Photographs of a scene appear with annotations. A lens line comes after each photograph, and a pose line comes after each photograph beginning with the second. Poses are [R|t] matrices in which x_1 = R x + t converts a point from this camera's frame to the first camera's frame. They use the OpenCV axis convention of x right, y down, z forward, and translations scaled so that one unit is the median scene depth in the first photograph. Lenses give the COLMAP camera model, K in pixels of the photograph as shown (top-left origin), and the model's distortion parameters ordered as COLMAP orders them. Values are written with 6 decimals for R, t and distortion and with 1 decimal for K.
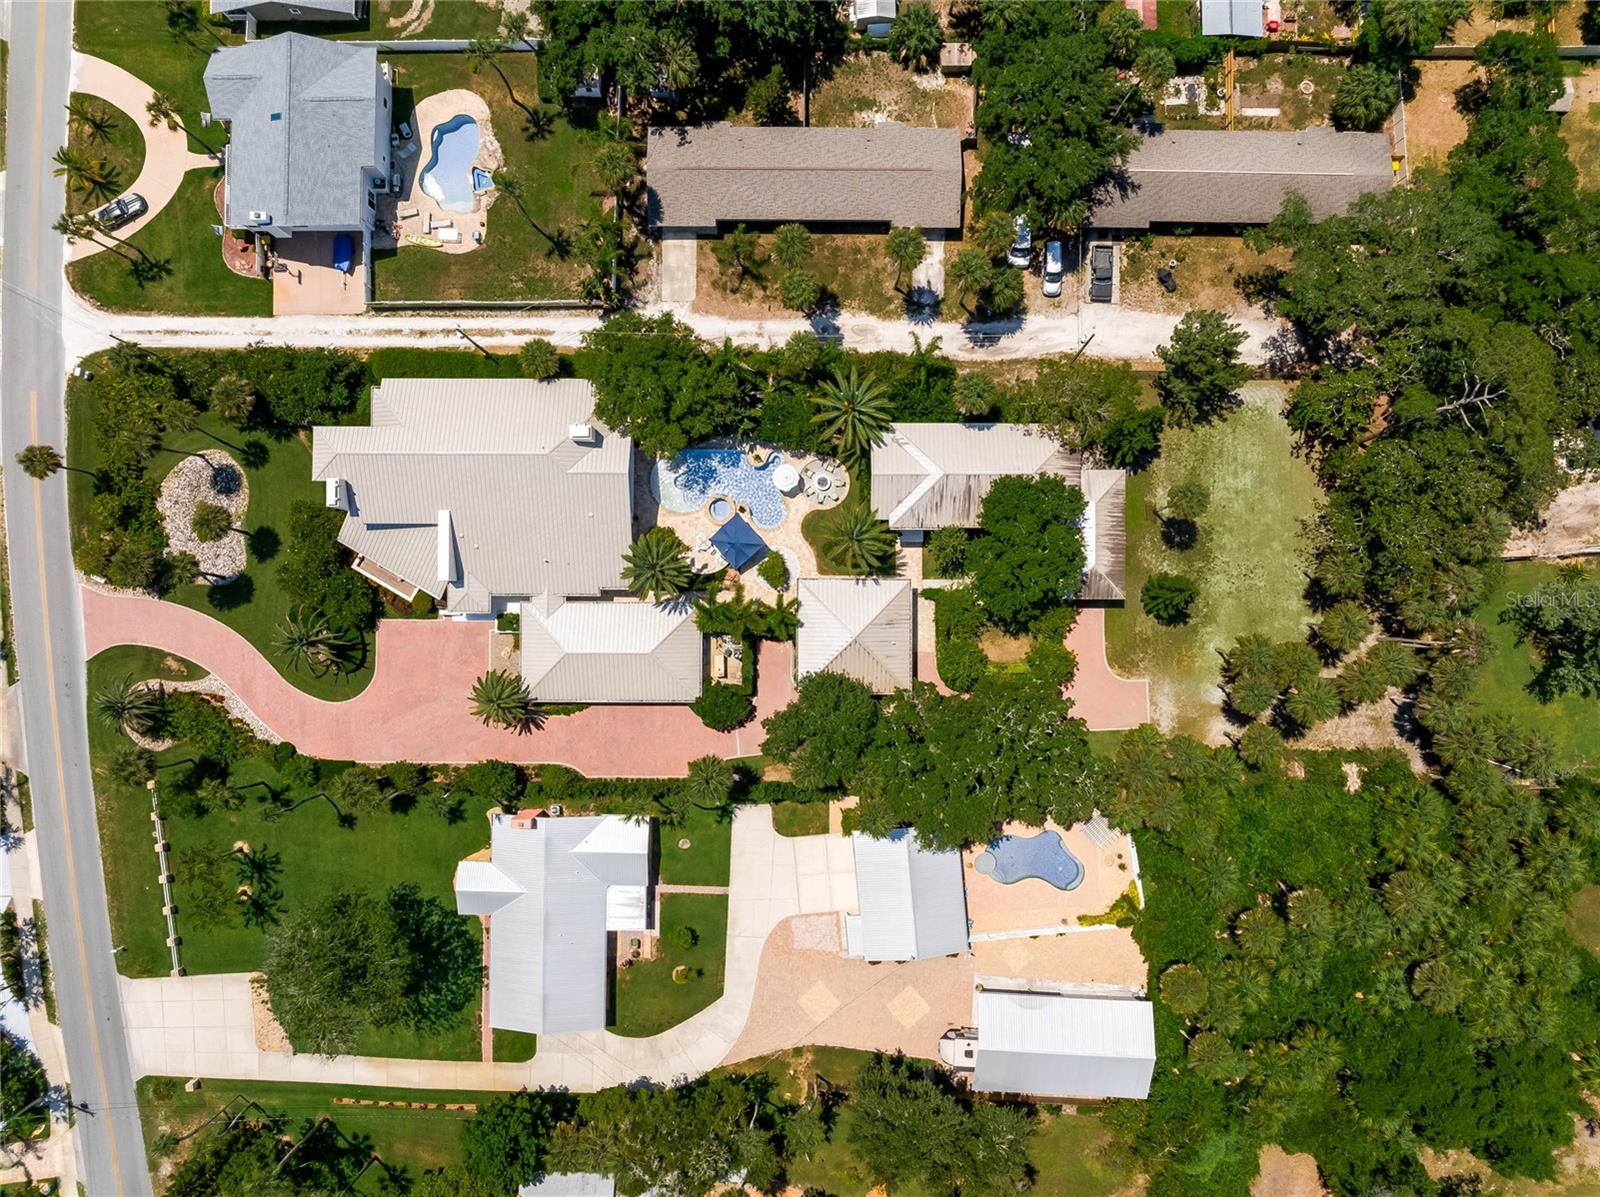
lens RADIAL K [[1128.9, 0, 800.0], [0, 1128.9, 598.5], [0, 0, 1]] dist [-0.022757, 0.014455]
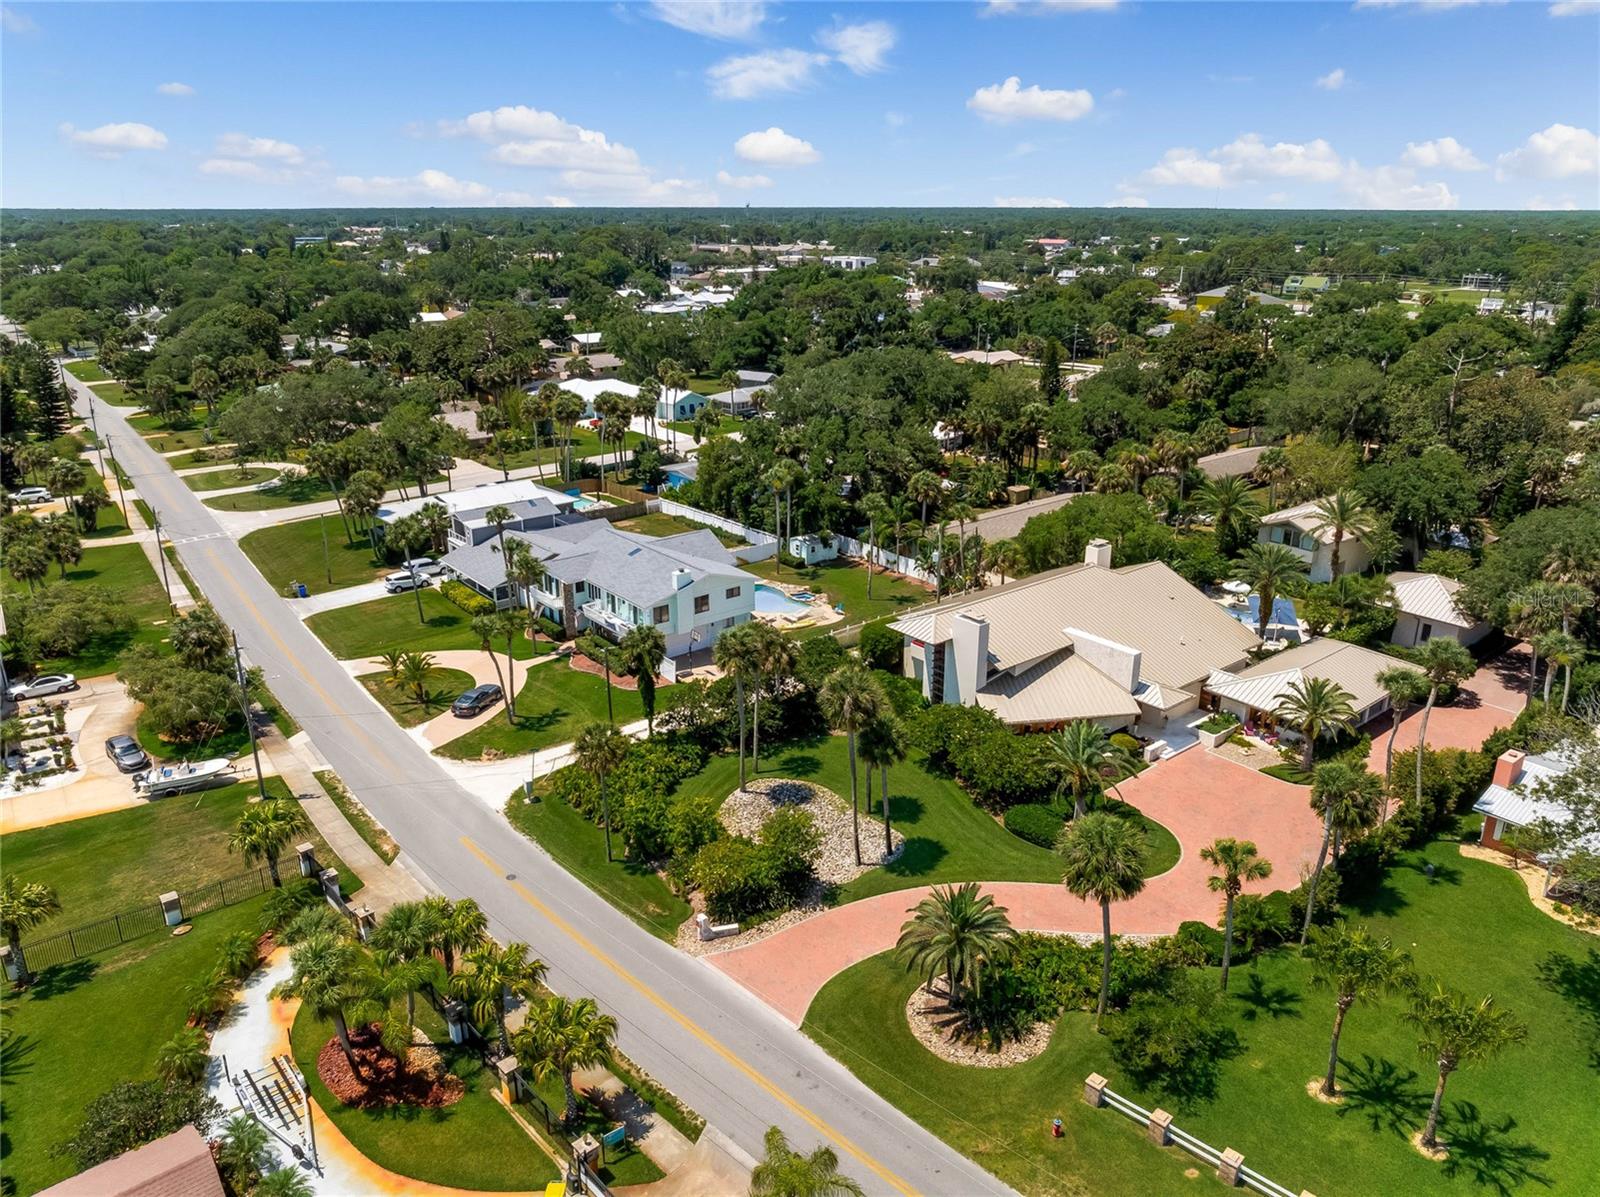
lens RADIAL K [[1112.7, 0, 803.8], [0, 1112.7, 616.7], [0, 0, 1]] dist [0.008607, 0.005544]
pose [[0.761637, -0.191778, 0.618975, -0.908738], [0.647266, 0.270719, -0.712571, 0.358719], [-0.030913, 0.943362, 0.330322, 0.670950]]
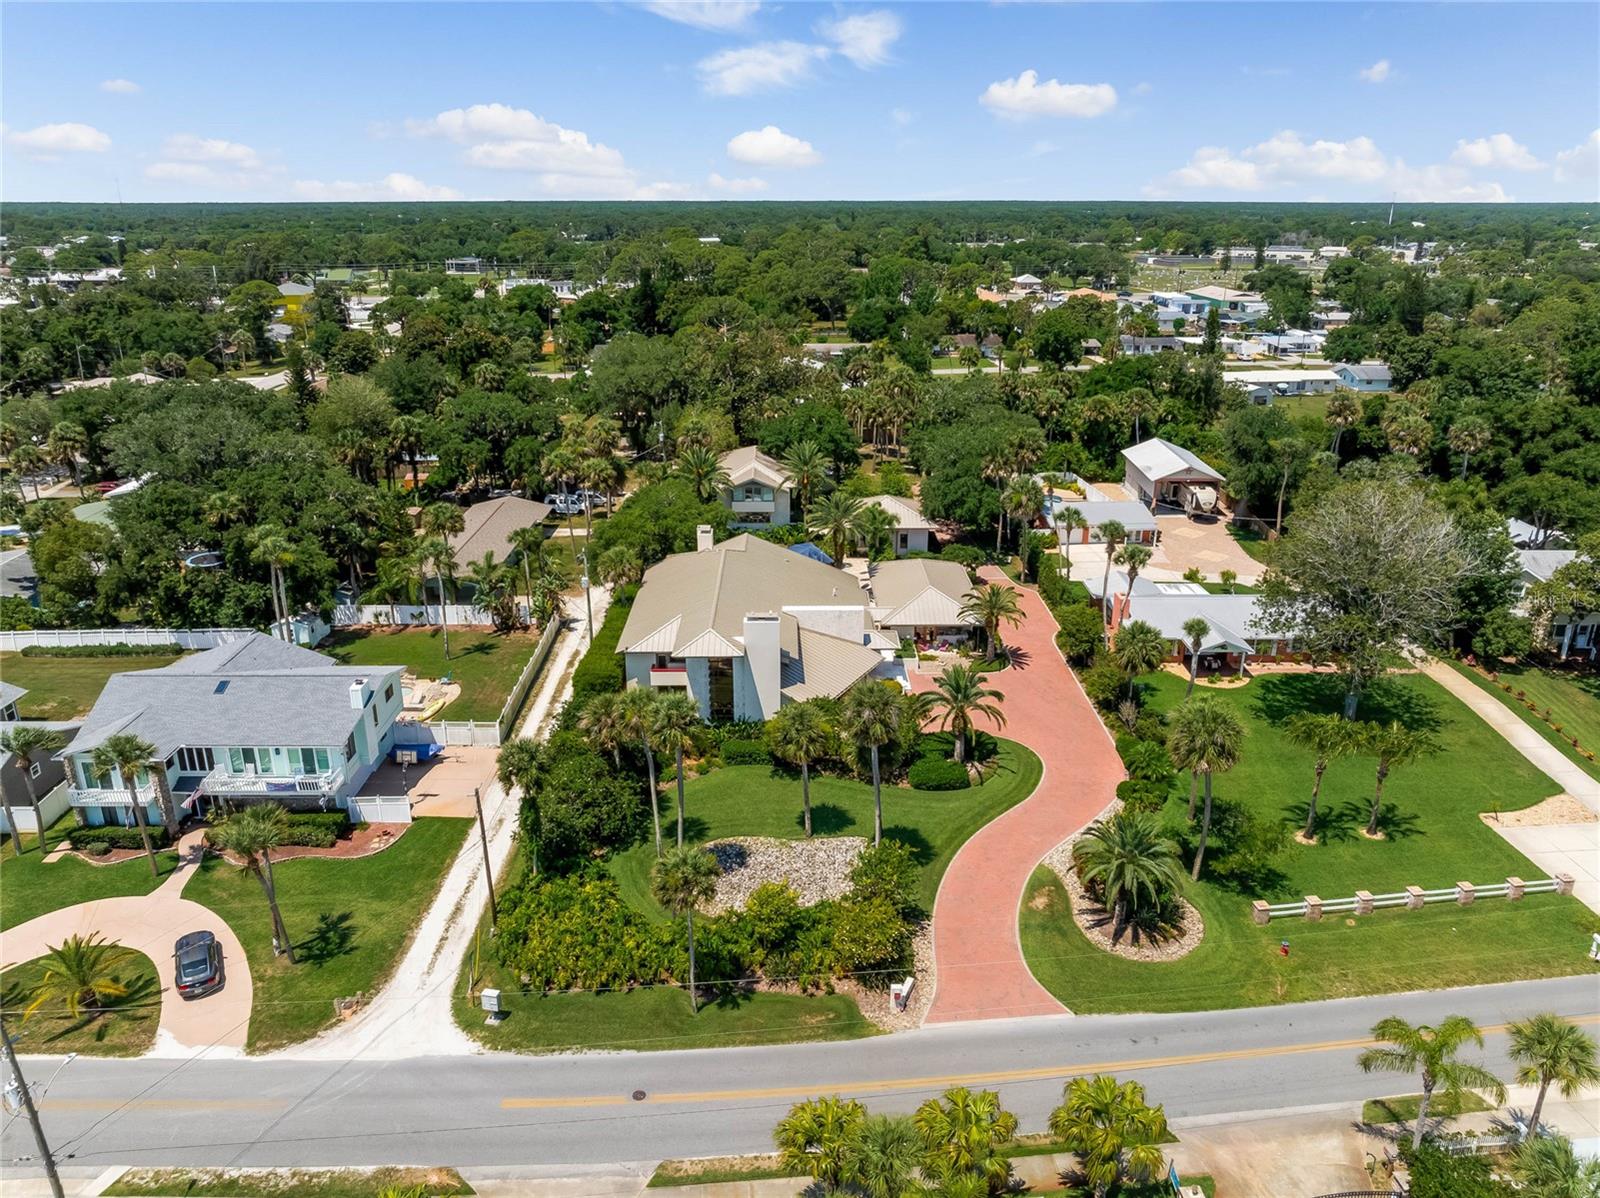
lens RADIAL K [[1128.9, 0, 800.0], [0, 1128.9, 599.0], [0, 0, 1]] dist [-0.022757, 0.014455]
pose [[-0.024571, -0.302940, 0.952693, -1.055128], [0.999697, -0.006259, 0.023793, -0.077274], [-0.001245, 0.952989, 0.303002, 0.679829]]
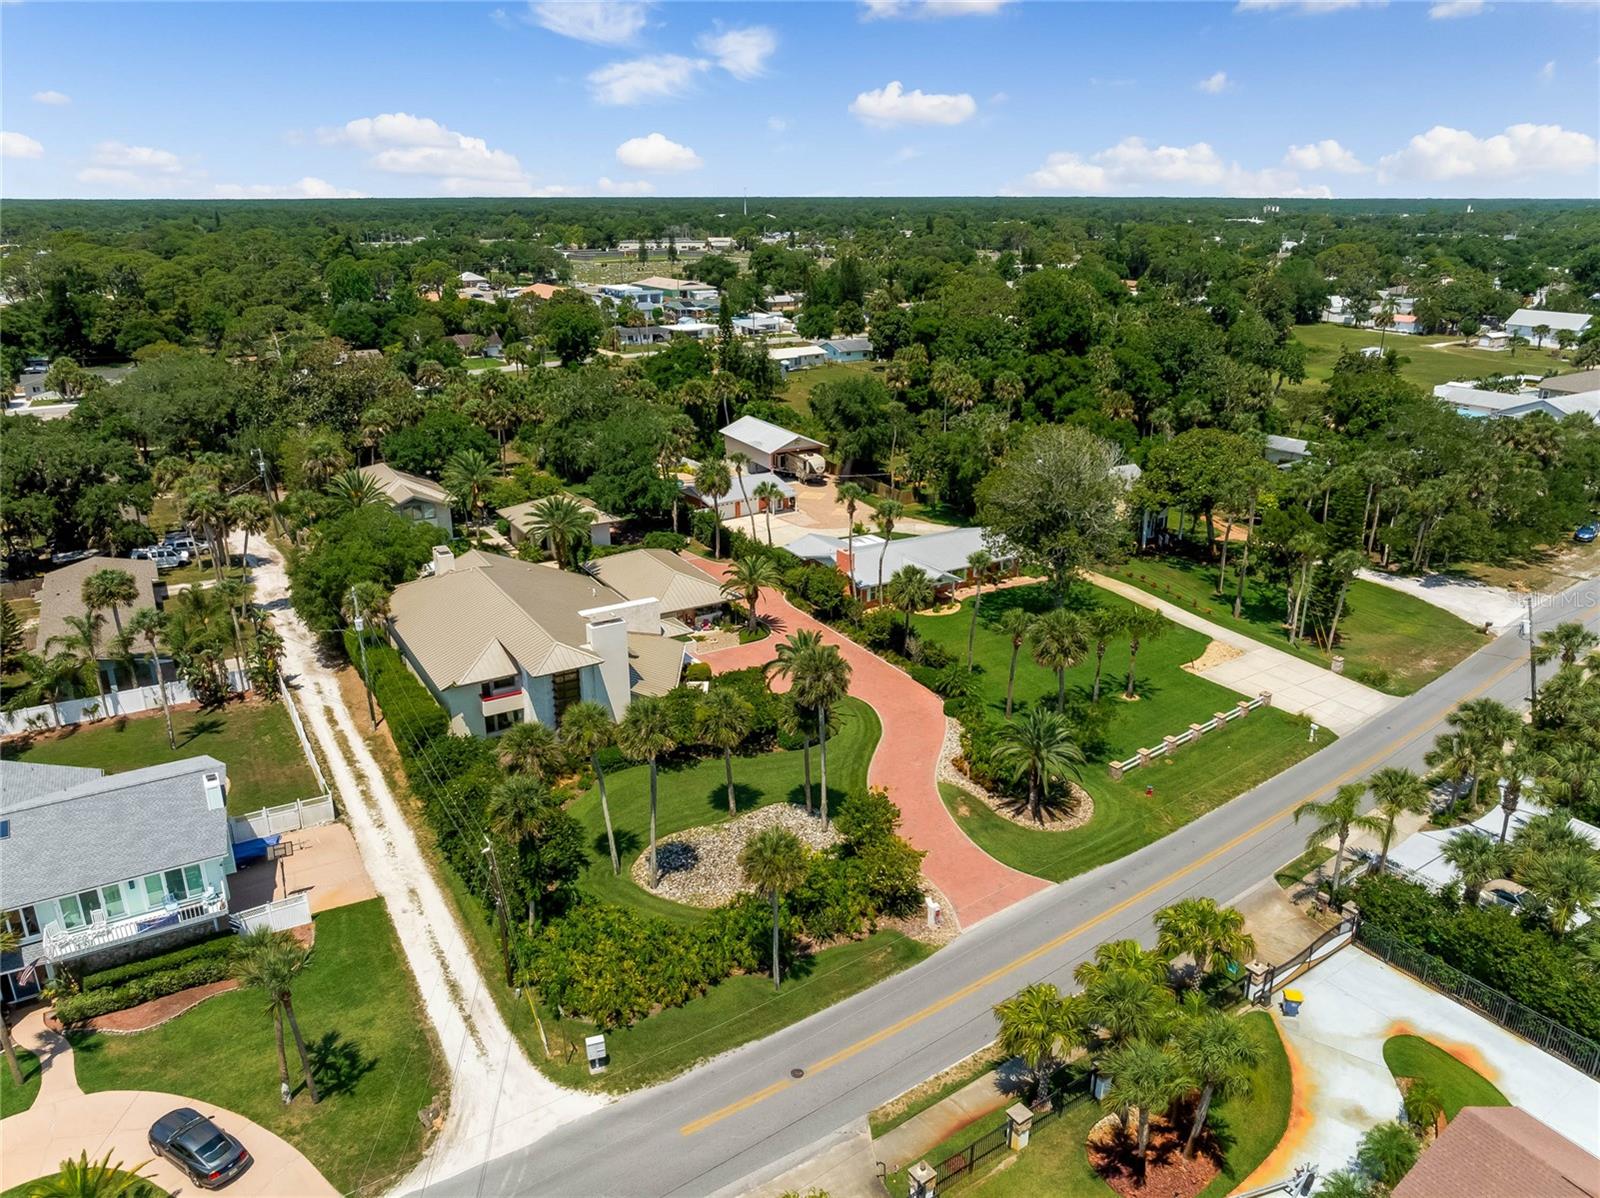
lens RADIAL K [[1127.7, 0, 803.3], [0, 1127.7, 589.7], [0, 0, 1]] dist [0.004490, -0.004908]
pose [[-0.523497, -0.248413, 0.815010, -1.013347], [0.851840, -0.172679, 0.494521, -0.324506], [0.017890, 0.953138, 0.302006, 0.677966]]
